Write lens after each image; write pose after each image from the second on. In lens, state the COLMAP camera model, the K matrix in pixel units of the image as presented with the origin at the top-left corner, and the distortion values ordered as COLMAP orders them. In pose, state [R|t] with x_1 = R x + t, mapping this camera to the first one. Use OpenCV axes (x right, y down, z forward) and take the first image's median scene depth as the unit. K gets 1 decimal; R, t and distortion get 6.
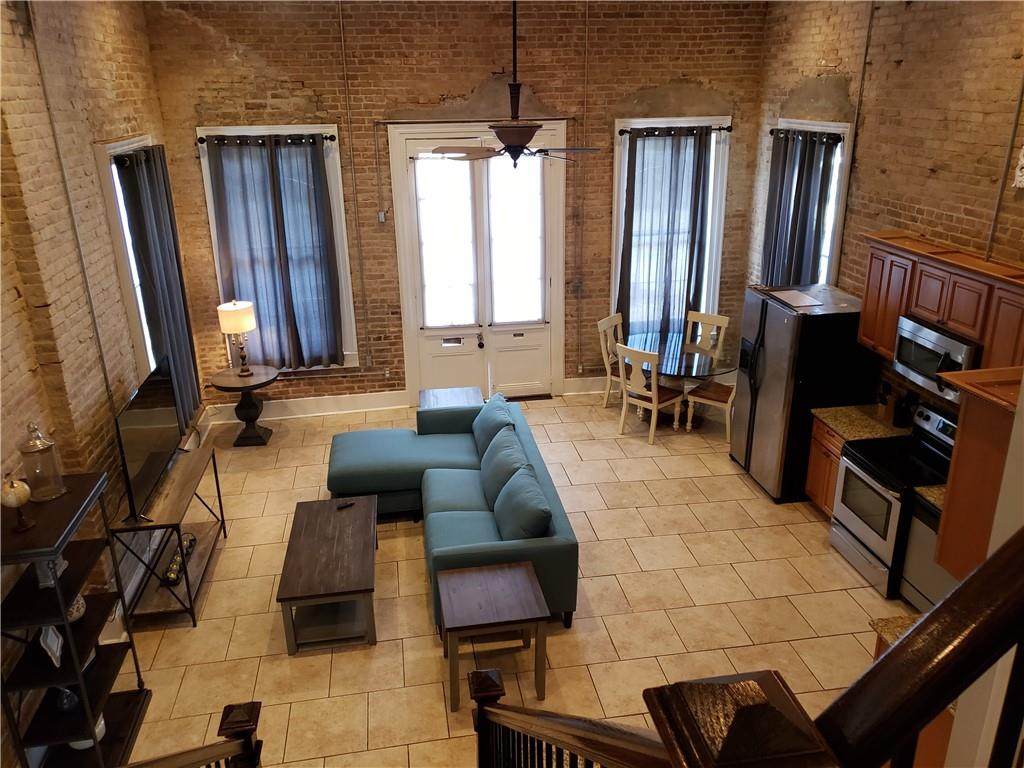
lens RADIAL K [[781.1, 0, 511.7], [0, 781.1, 377.1], [0, 0, 1]] dist [0.019478, -0.010984]
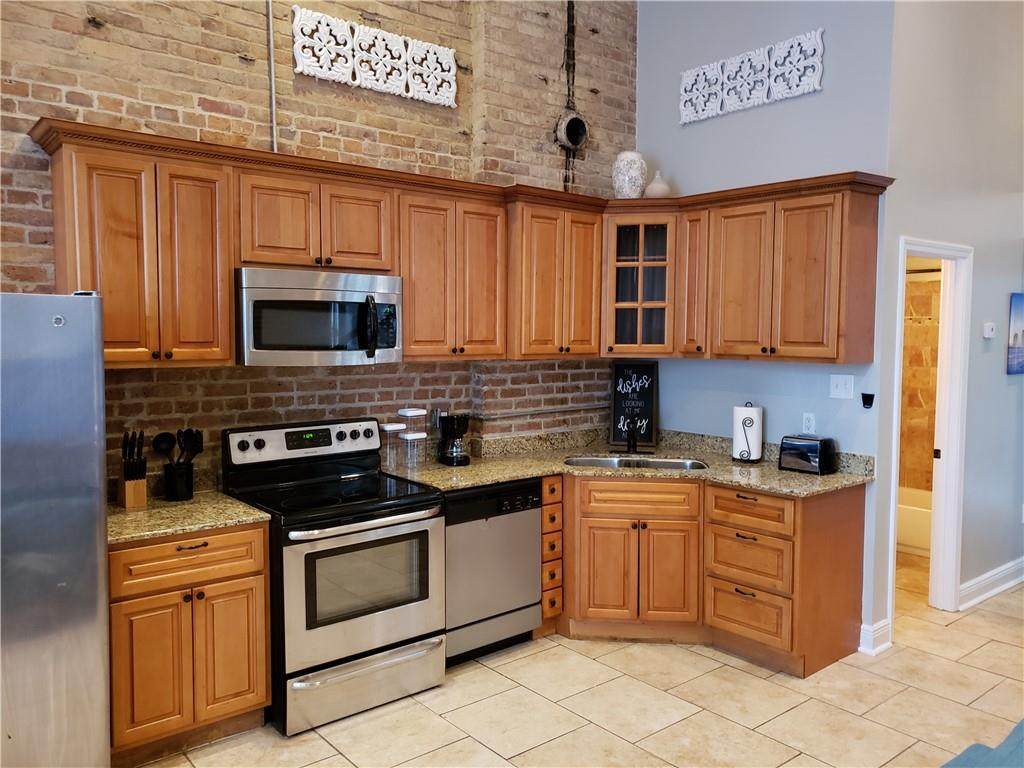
lens RADIAL K [[781.1, 0, 512.1], [0, 781.1, 387.8], [0, 0, 1]] dist [0.019478, -0.010984]
pose [[-0.514239, -0.043621, 0.856537, -0.057856], [0.306774, 0.923276, 0.231197, -0.046027], [-0.800905, 0.381653, -0.461402, 0.752493]]
